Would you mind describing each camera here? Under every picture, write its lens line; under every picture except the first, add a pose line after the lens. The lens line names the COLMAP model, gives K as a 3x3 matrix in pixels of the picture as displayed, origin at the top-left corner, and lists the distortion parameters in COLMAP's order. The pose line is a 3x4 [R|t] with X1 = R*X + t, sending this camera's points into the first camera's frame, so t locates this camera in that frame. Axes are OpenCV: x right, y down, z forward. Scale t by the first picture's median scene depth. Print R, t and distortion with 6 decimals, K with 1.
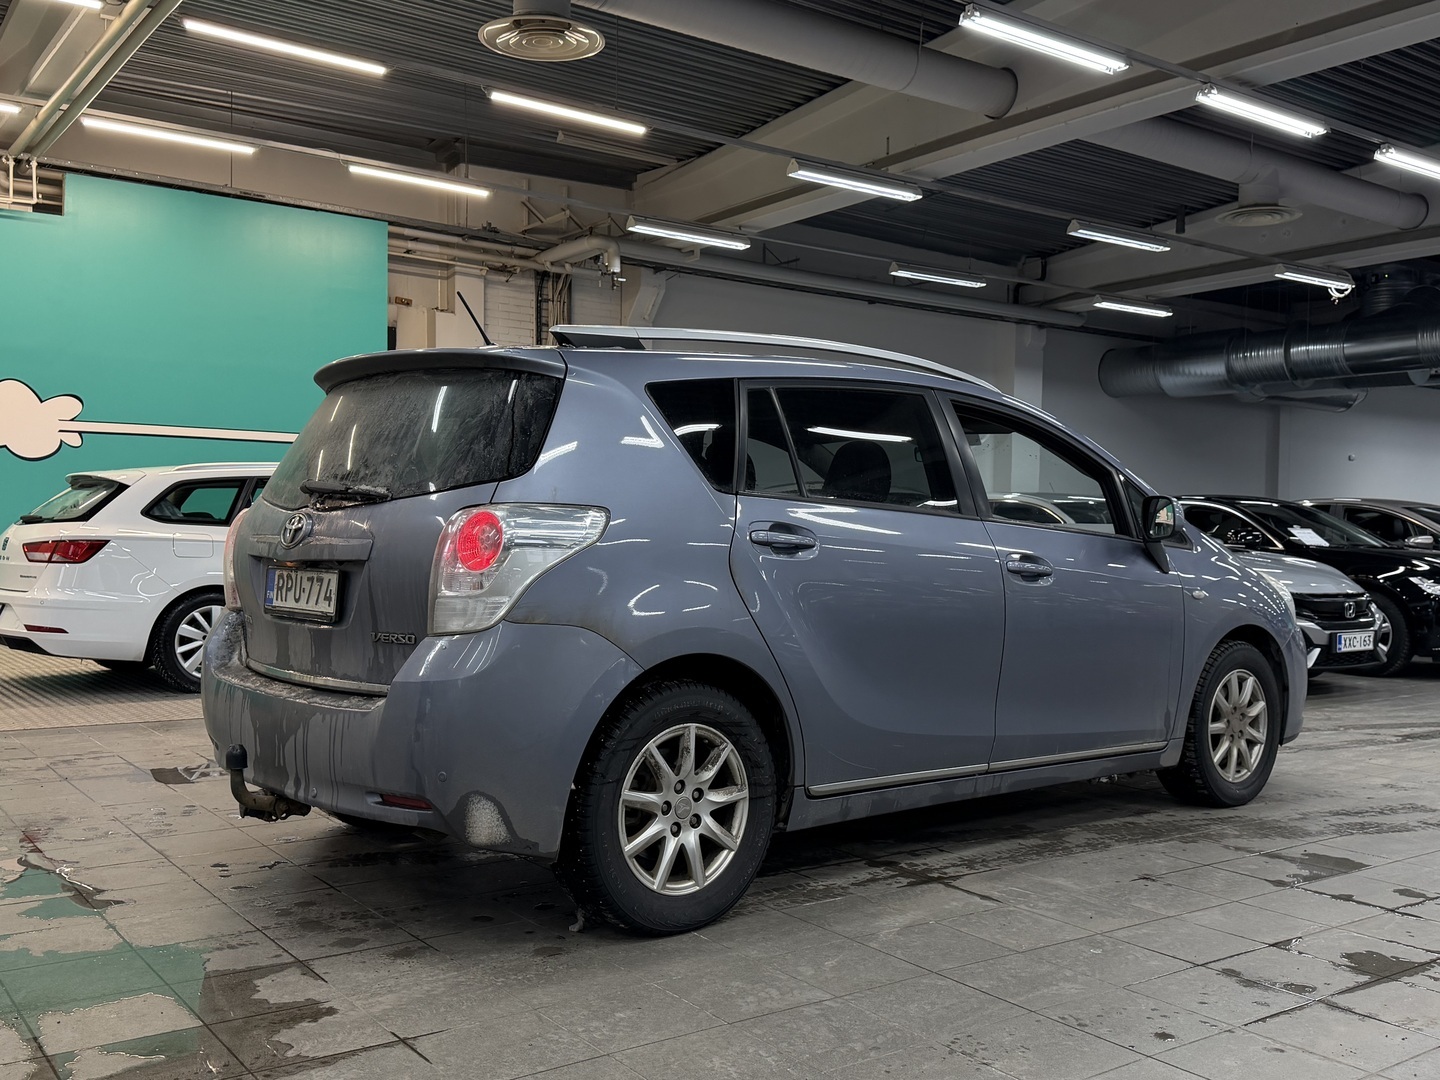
lens RADIAL K [[1370.6, 0, 720.0], [0, 1370.6, 540.0], [0, 0, 1]] dist [0.104996, -0.225117]
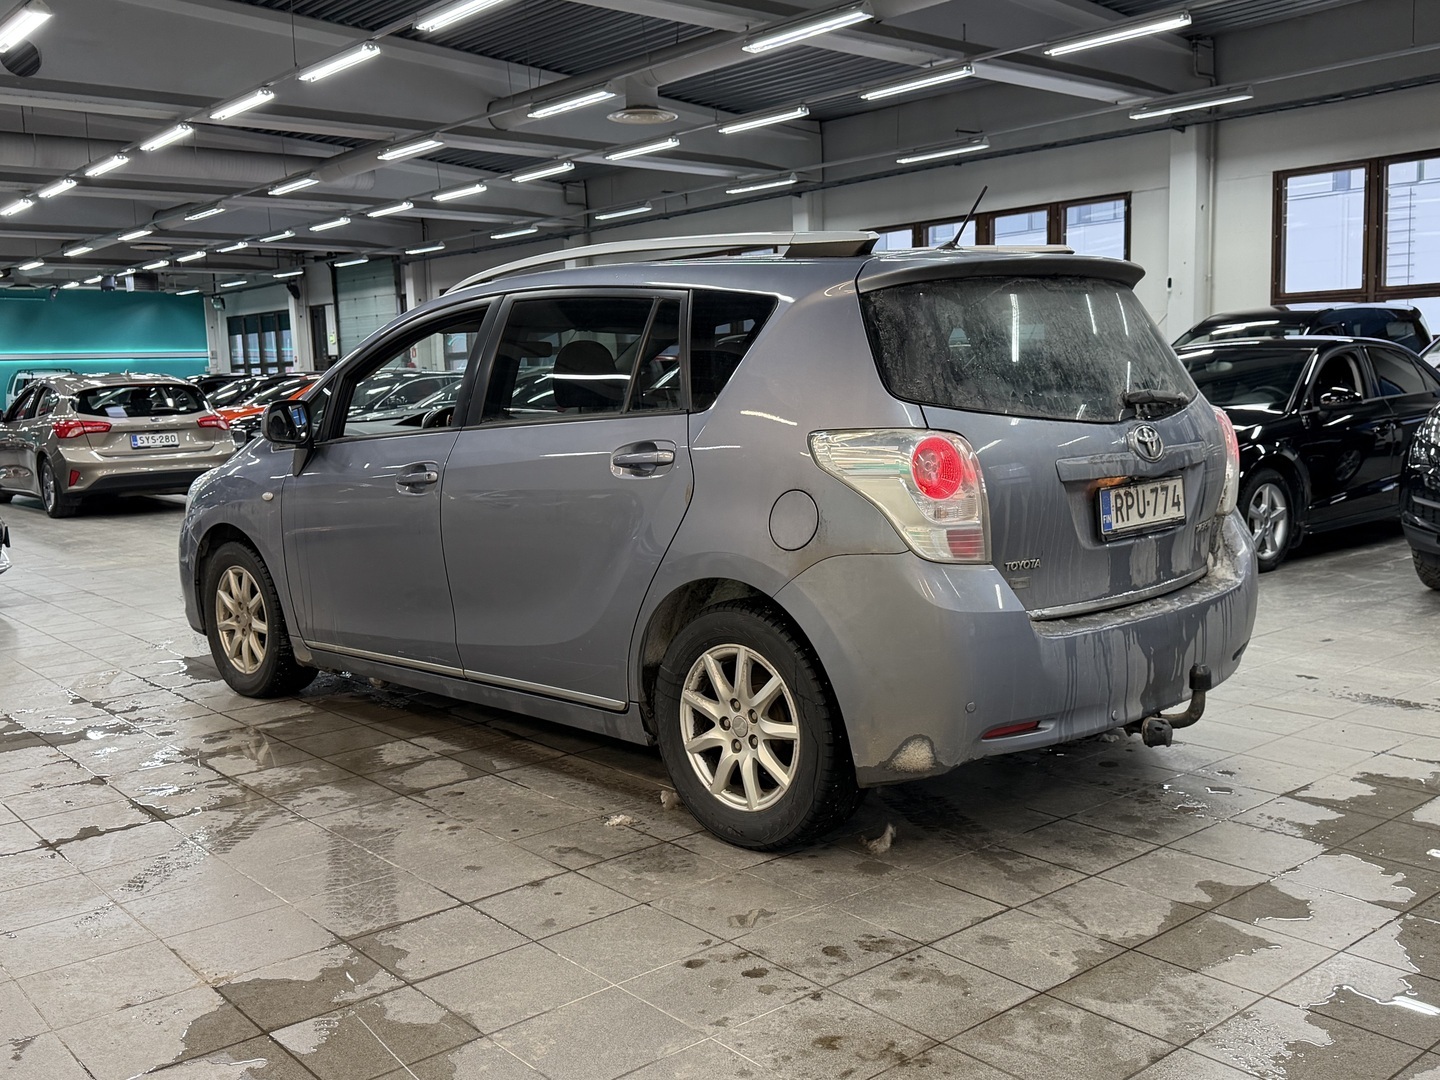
lens RADIAL K [[1370.6, 0, 720.0], [0, 1370.6, 540.0], [0, 0, 1]] dist [0.104996, -0.225117]
pose [[-0.083981, -0.124259, 0.988690, -1.196527], [0.034552, 0.991235, 0.127514, -0.070254], [-0.995868, 0.044870, -0.078951, 1.324118]]
